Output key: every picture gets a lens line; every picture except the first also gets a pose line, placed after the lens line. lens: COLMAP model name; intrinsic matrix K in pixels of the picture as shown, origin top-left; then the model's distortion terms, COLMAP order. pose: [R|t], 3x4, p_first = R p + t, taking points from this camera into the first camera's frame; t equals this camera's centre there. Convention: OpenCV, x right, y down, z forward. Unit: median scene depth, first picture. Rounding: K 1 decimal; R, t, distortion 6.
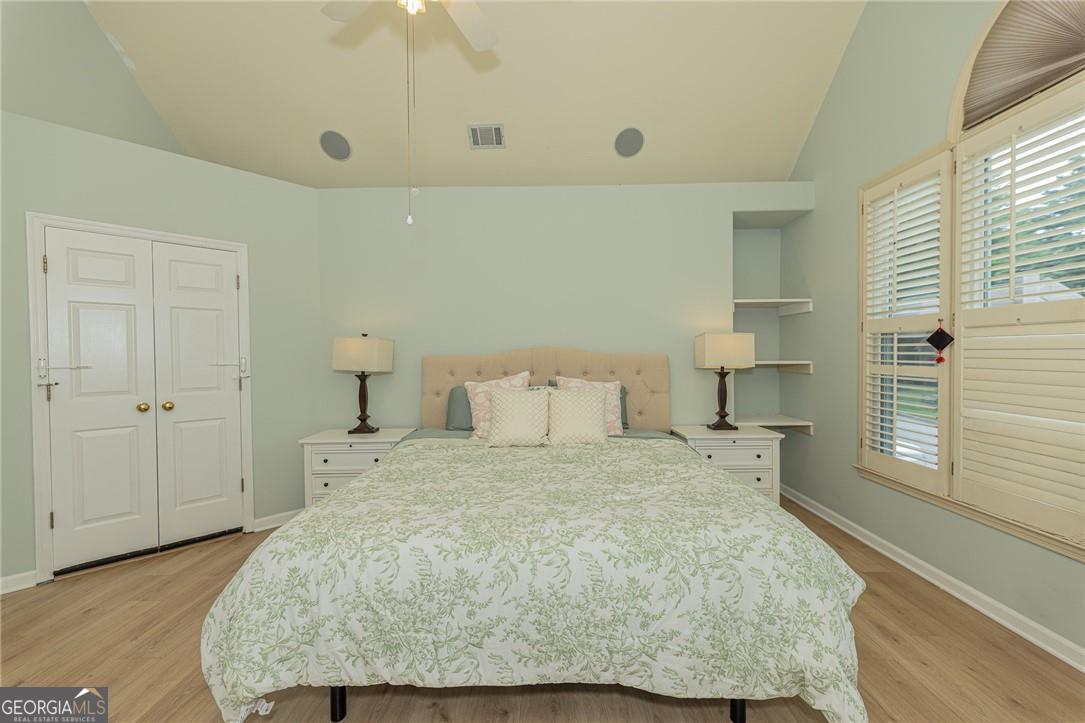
lens RADIAL K [[434.1, 0, 542.5], [0, 434.1, 361.5], [0, 0, 1]] dist [0.002437, -0.000069]
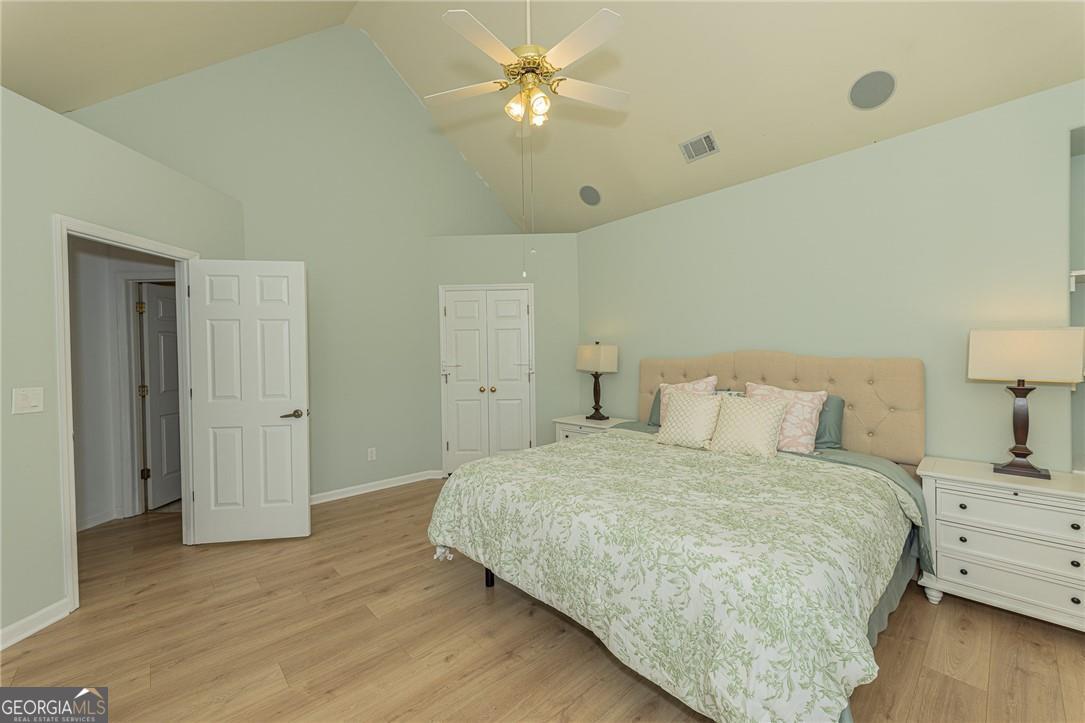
lens RADIAL K [[434.1, 0, 542.5], [0, 434.1, 361.5], [0, 0, 1]] dist [0.002437, -0.000069]
pose [[0.677475, 0.010952, -0.735464, 0.898145], [-0.000361, 0.999894, 0.014557, -0.052777], [0.735546, -0.009597, 0.677407, 0.044440]]
